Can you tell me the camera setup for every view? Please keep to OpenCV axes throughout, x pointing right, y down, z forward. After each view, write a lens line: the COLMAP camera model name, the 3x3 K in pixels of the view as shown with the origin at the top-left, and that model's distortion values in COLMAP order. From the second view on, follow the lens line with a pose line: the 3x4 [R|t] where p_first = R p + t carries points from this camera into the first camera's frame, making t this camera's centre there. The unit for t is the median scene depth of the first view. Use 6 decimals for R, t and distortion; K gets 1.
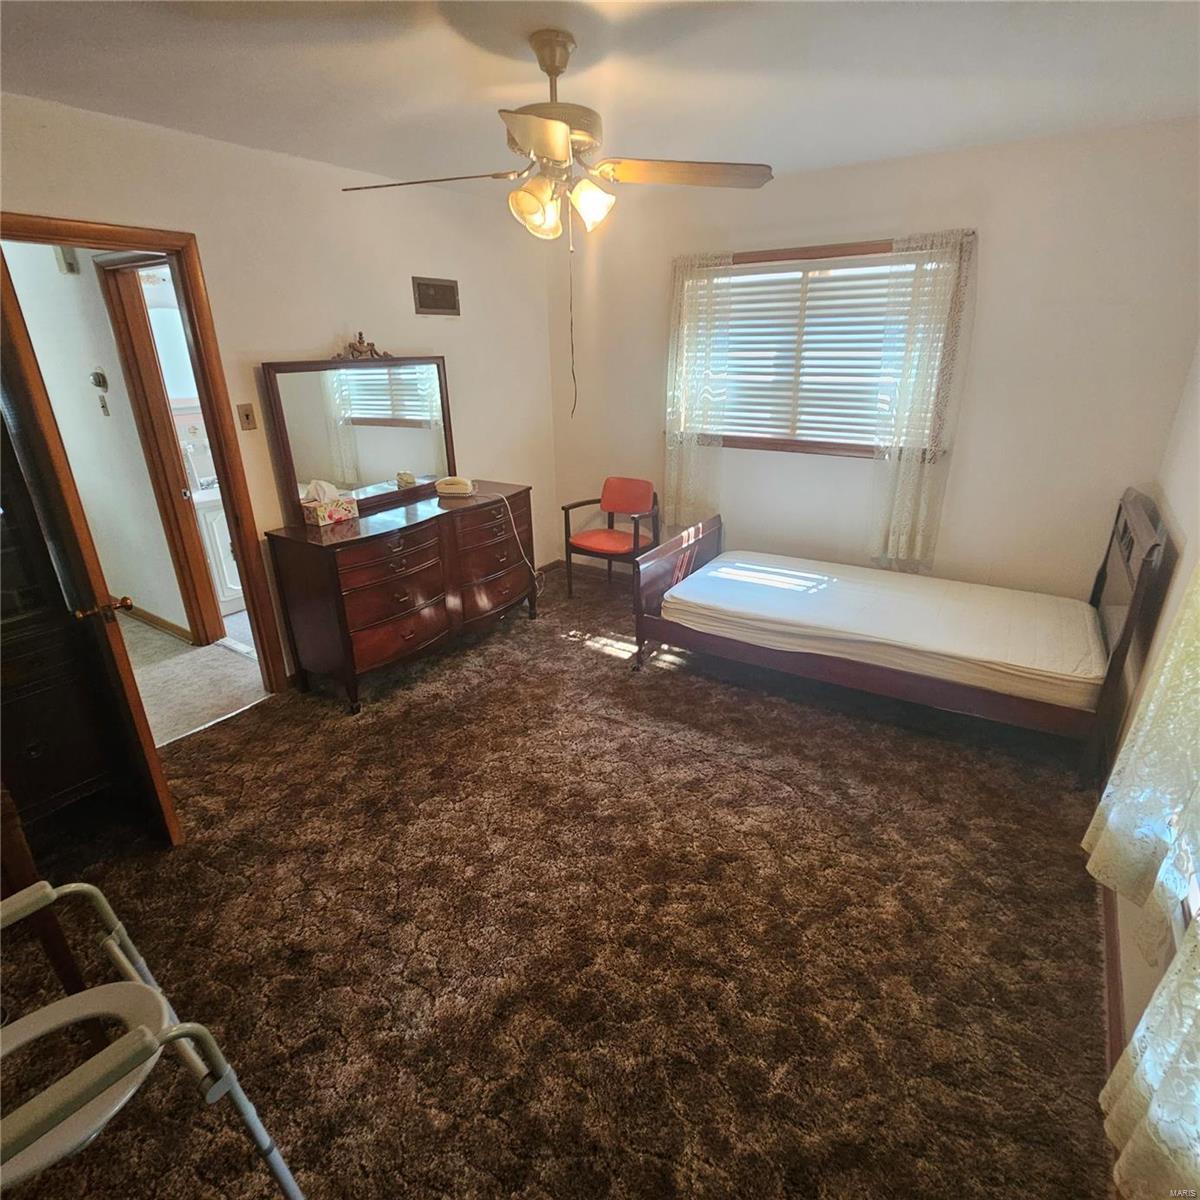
lens RADIAL K [[655.4, 0, 607.8], [0, 655.4, 600.0], [0, 0, 1]] dist [-0.001090, -0.000349]
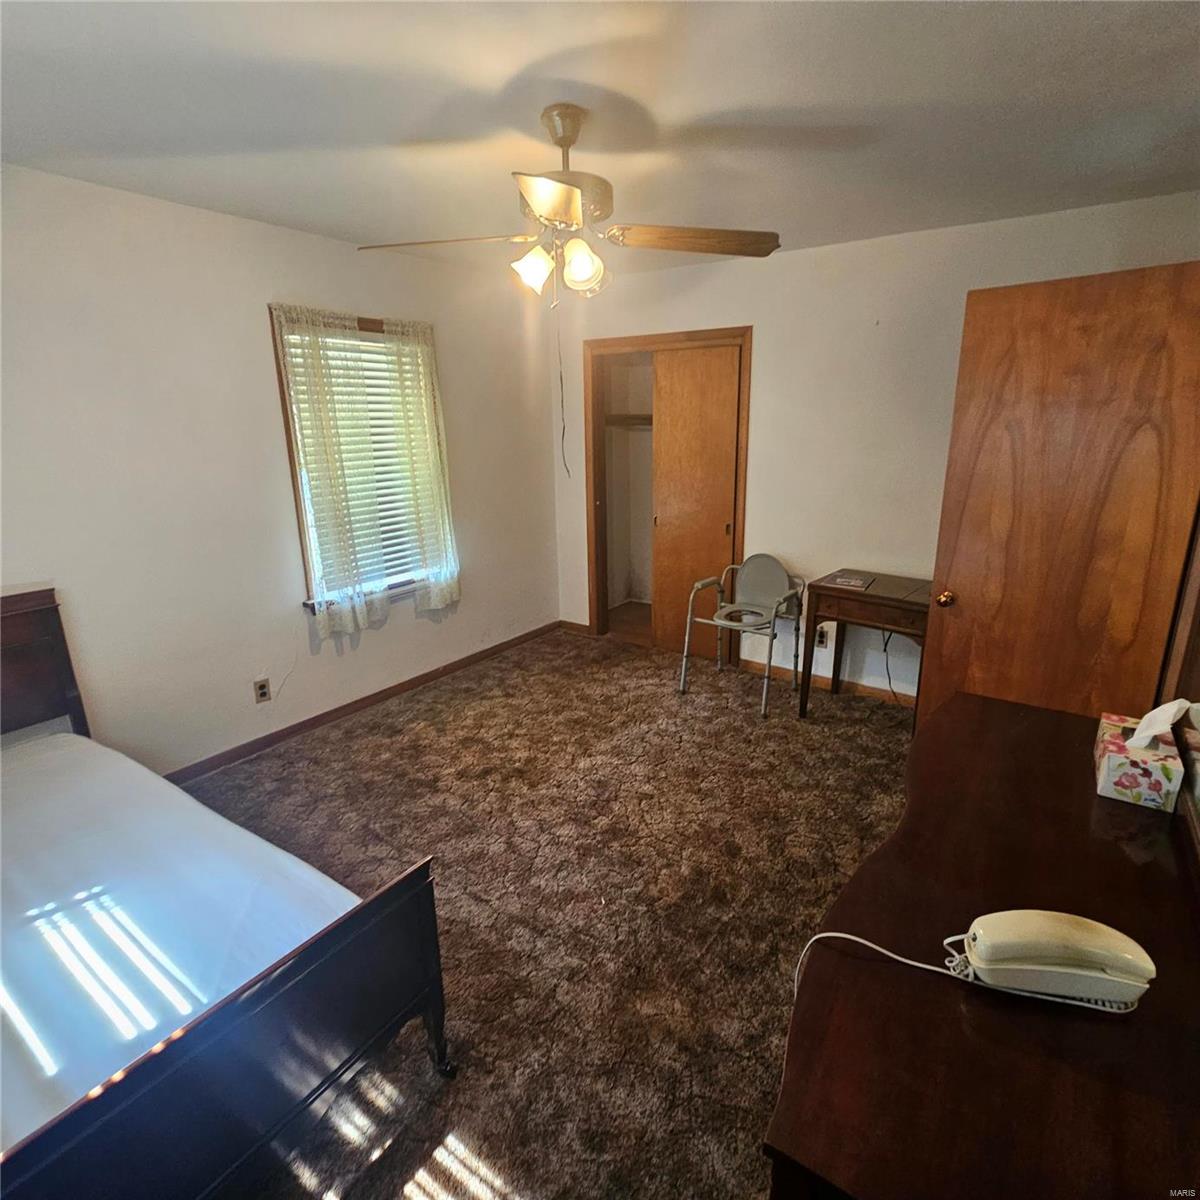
lens RADIAL K [[655.4, 0, 607.8], [0, 655.4, 600.0], [0, 0, 1]] dist [-0.001090, -0.000349]
pose [[-0.999366, 0.012987, 0.033143, -0.122355], [0.030390, 0.796069, 0.604443, -0.599811], [-0.018534, 0.605067, -0.795959, 1.582862]]
